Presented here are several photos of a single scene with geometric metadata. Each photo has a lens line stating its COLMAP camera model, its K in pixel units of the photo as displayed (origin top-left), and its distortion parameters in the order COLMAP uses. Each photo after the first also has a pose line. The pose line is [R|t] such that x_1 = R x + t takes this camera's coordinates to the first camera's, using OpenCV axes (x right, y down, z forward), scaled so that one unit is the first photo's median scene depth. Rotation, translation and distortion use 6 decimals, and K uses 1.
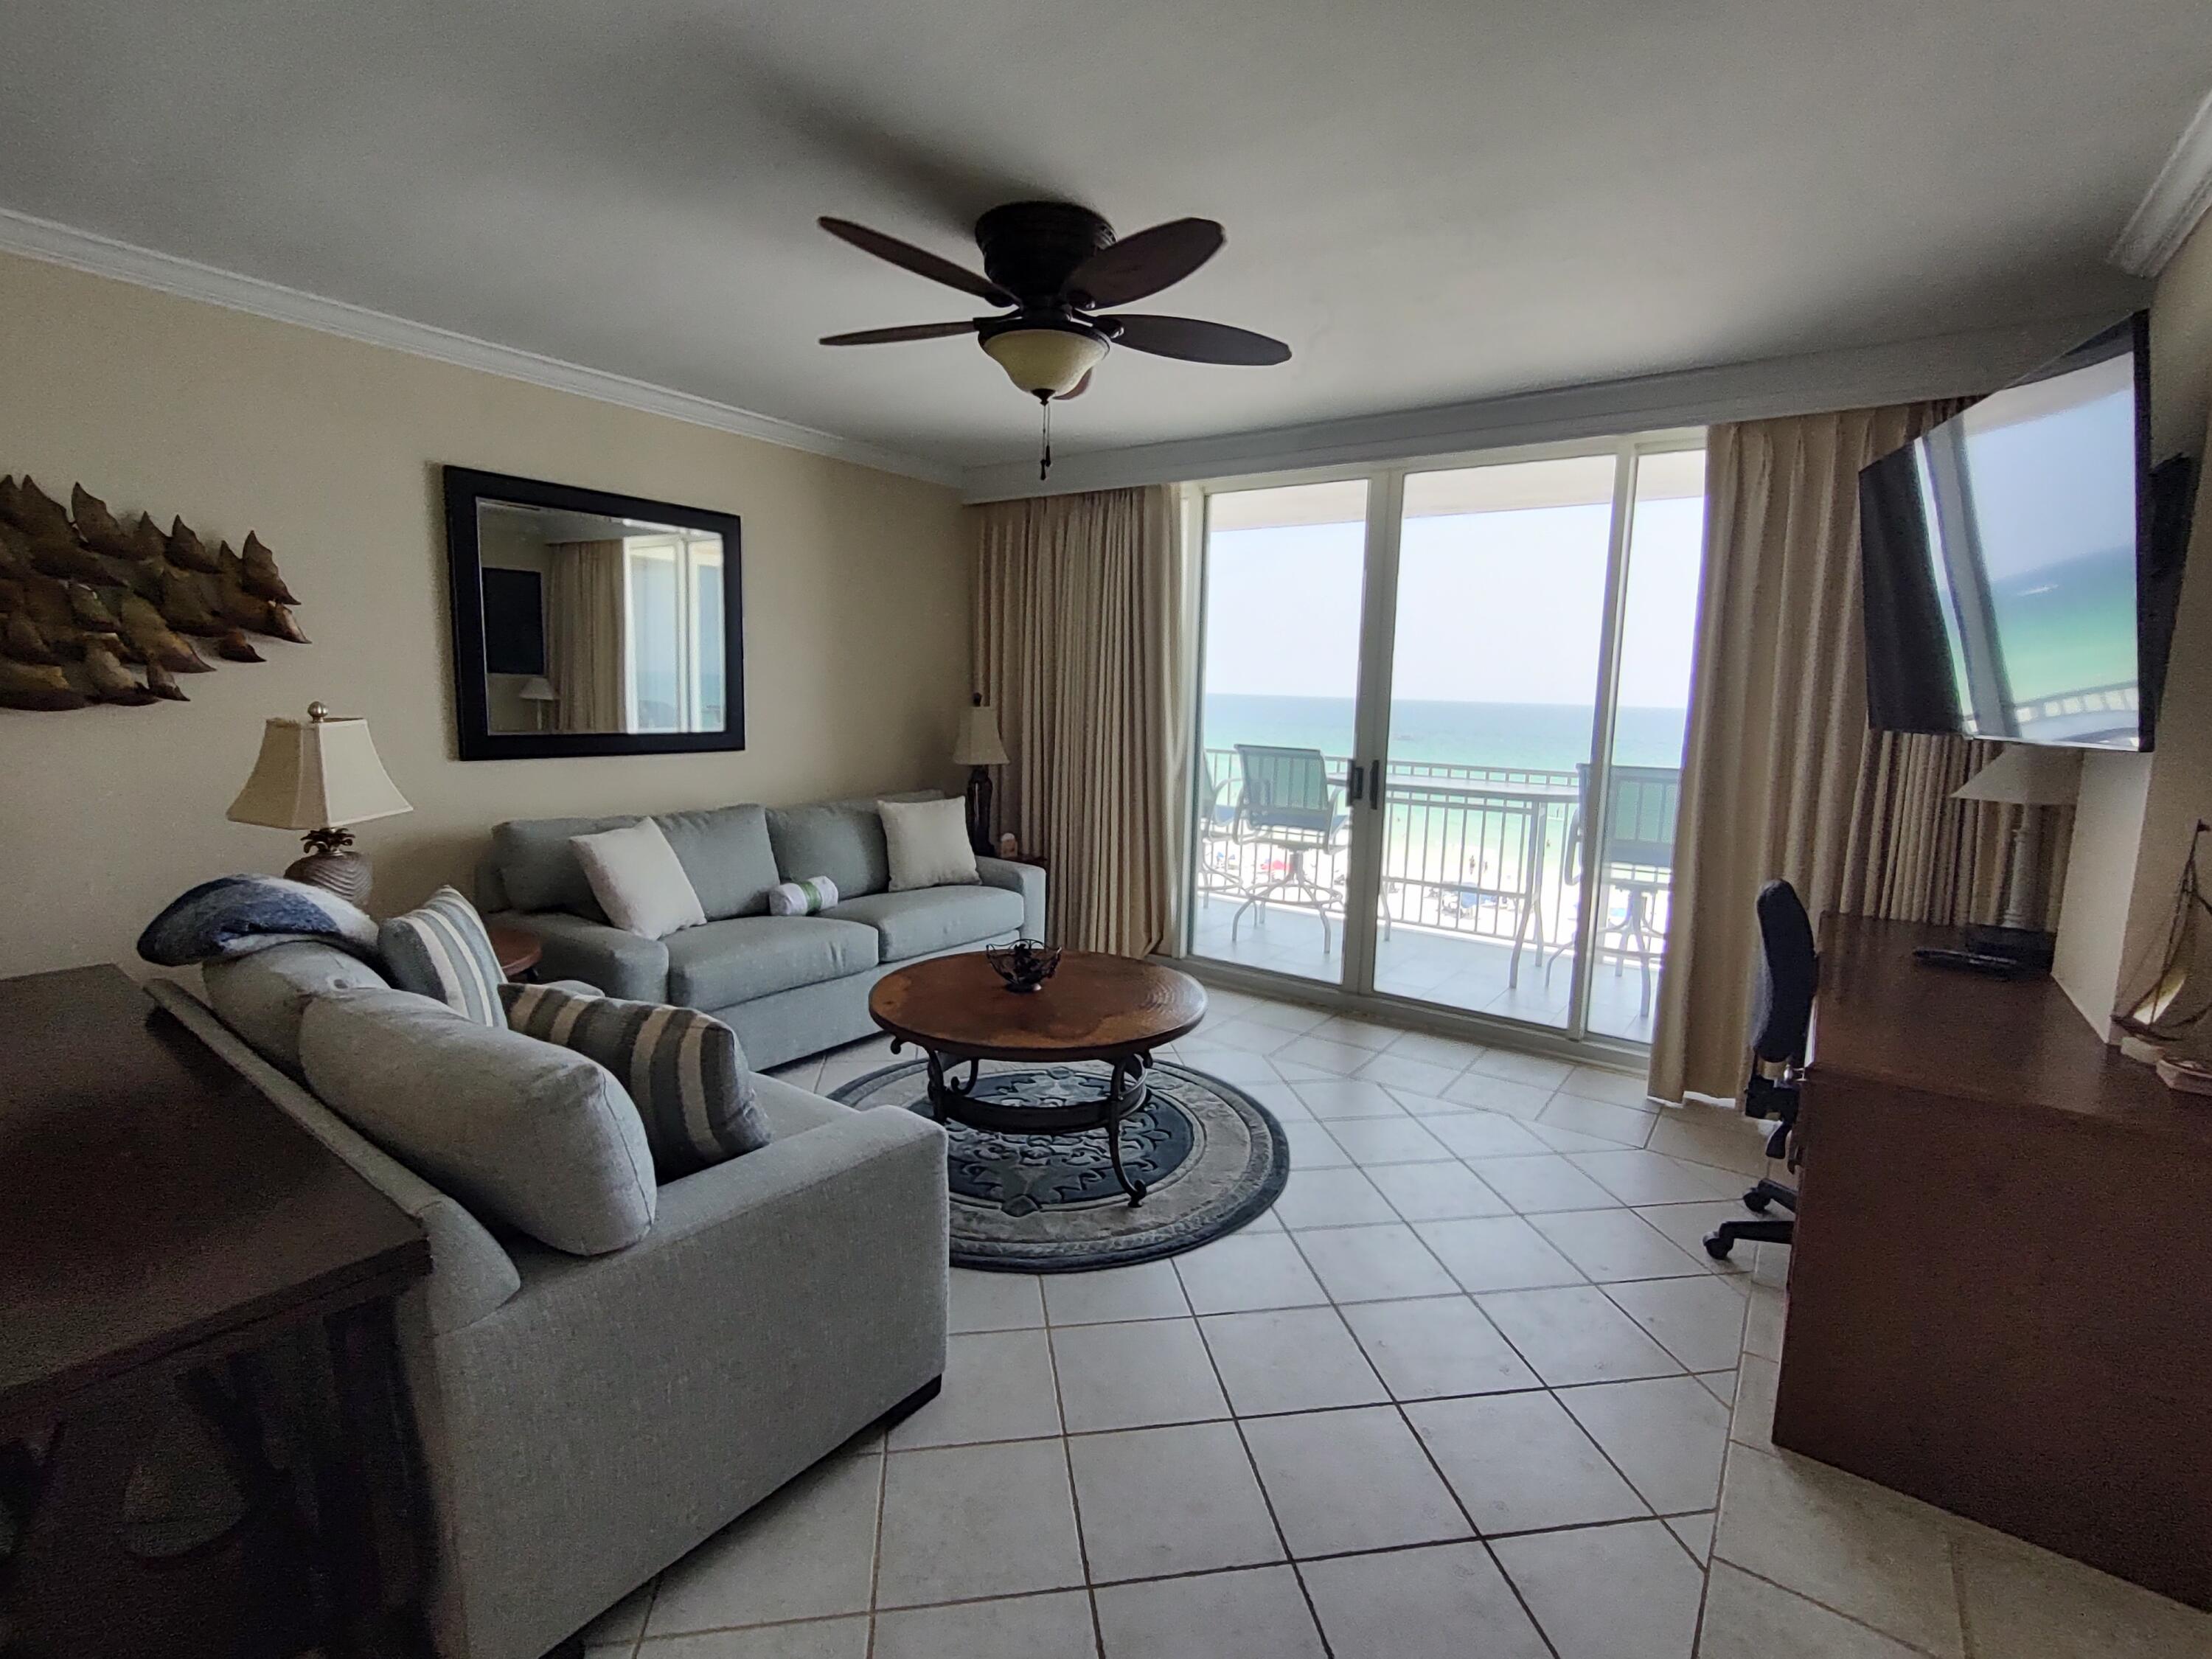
lens RADIAL K [[1032.8, 0, 1106.0], [0, 1032.8, 829.5], [0, 0, 1]] dist [-0.000898, -0.000077]
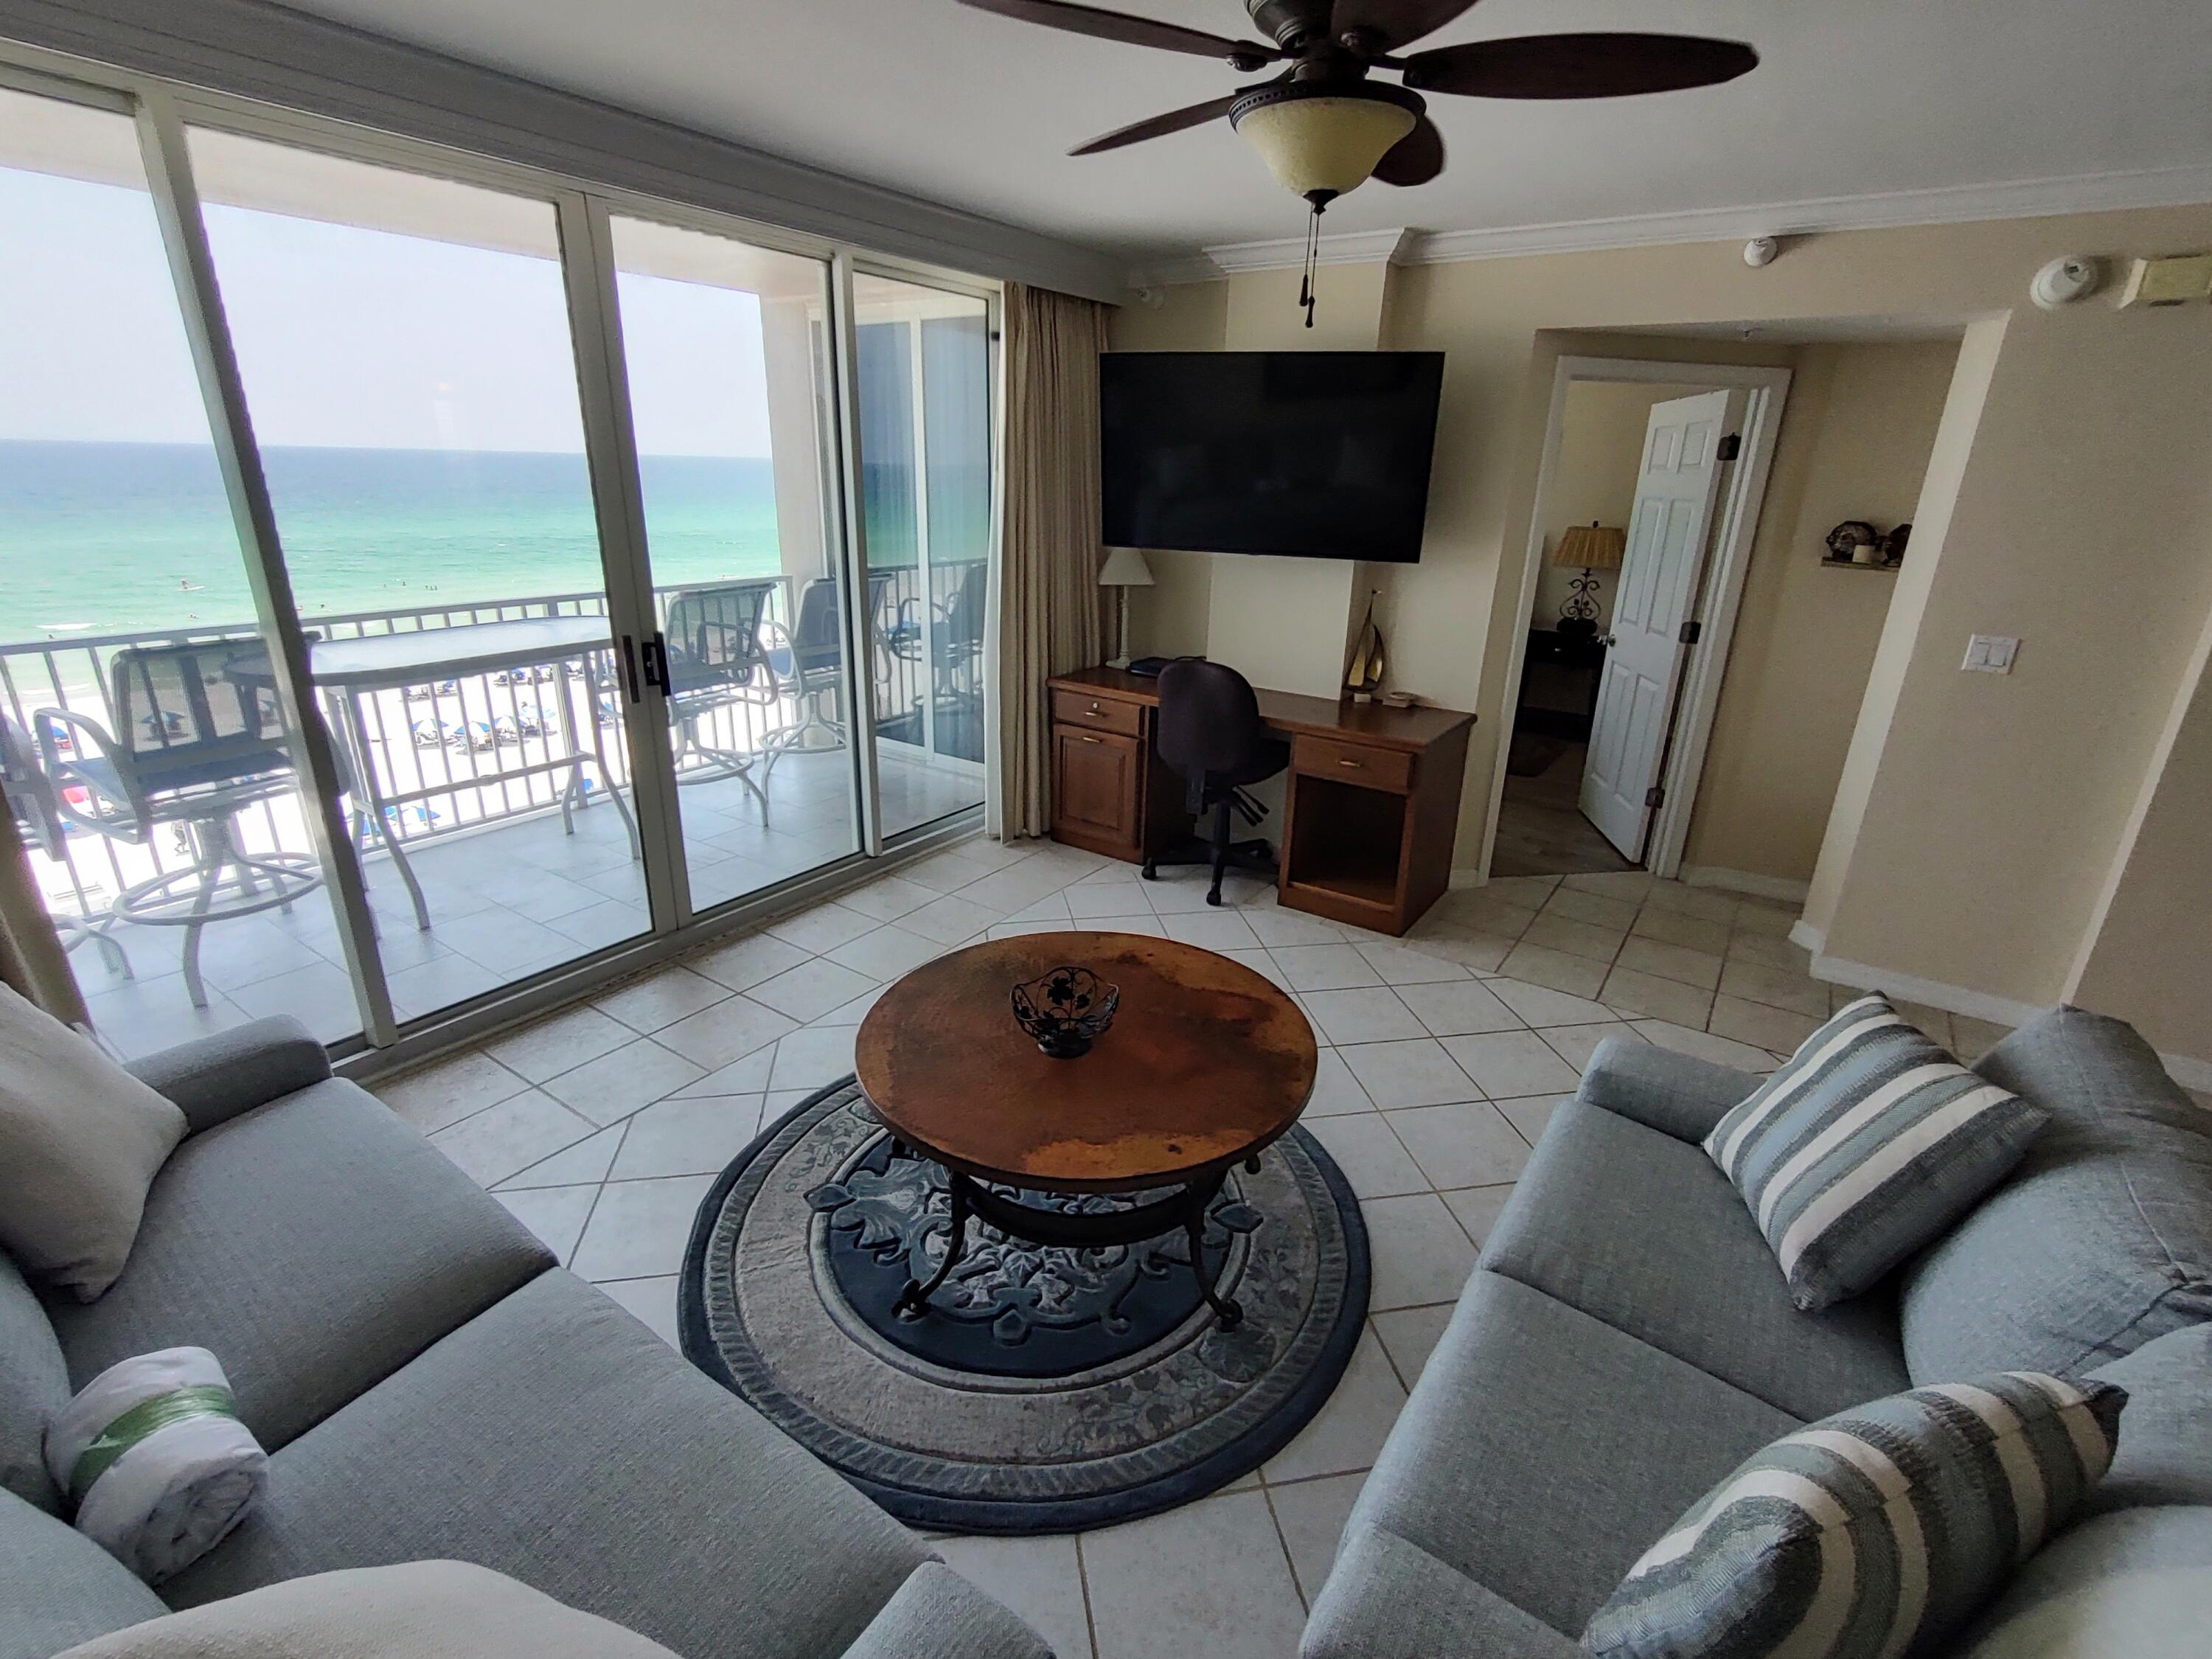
lens RADIAL K [[1032.8, 0, 1106.0], [0, 1032.8, 829.5], [0, 0, 1]] dist [-0.000898, -0.000077]
pose [[-0.009190, -0.365806, 0.930646, -0.501569], [0.111872, 0.924466, 0.364482, -0.174782], [-0.993680, 0.107463, 0.032428, 0.683274]]
